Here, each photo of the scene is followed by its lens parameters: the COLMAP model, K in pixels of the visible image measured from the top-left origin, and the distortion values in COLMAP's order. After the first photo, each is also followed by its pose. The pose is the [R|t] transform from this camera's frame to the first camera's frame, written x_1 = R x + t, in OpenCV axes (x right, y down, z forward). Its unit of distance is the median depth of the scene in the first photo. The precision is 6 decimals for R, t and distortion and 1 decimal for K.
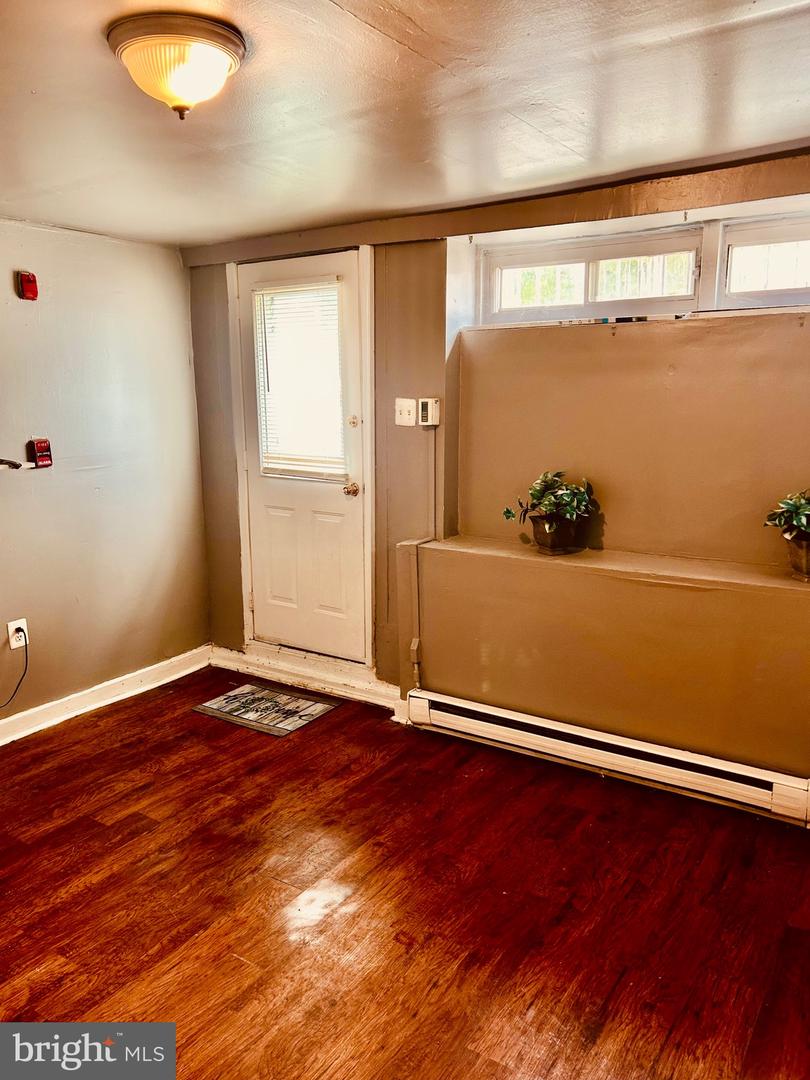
lens RADIAL K [[816.5, 0, 415.2], [0, 816.5, 537.2], [0, 0, 1]] dist [0.044728, -0.066297]
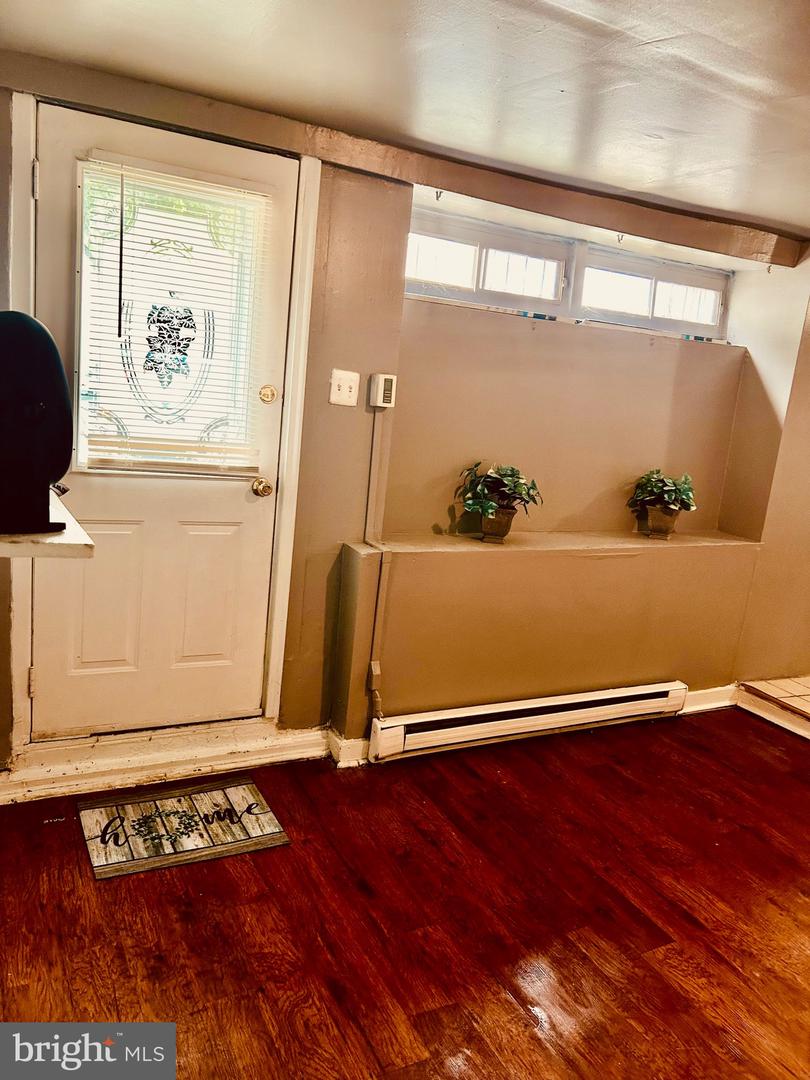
lens RADIAL K [[816.3, 0, 393.1], [0, 816.3, 546.4], [0, 0, 1]] dist [0.029276, -0.036150]
pose [[0.476677, -0.124588, 0.870205, -0.712677], [0.060138, 0.992209, 0.109113, -0.084899], [-0.877019, 0.000321, 0.480456, 0.583271]]
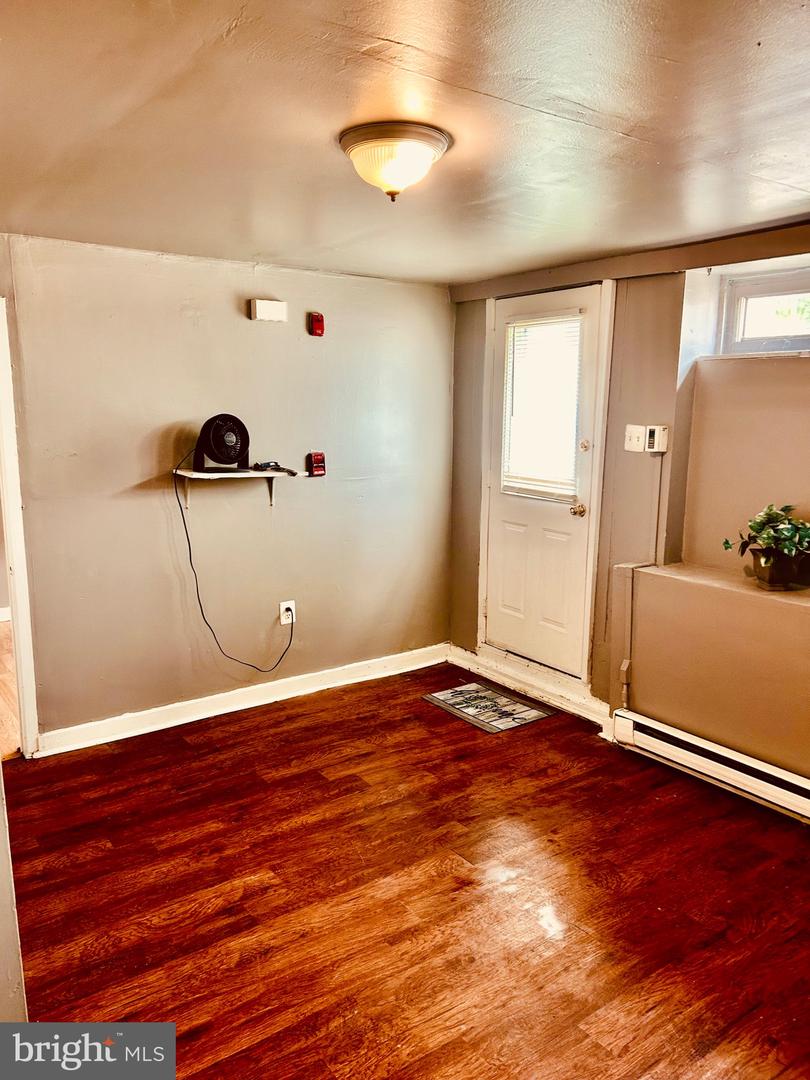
lens RADIAL K [[816.5, 0, 415.2], [0, 816.5, 537.2], [0, 0, 1]] dist [0.044728, -0.066297]
pose [[0.935098, 0.075587, -0.346236, 0.097336], [-0.083199, 0.996507, -0.007152, 0.001038], [0.344486, 0.035494, 0.938120, -0.060099]]
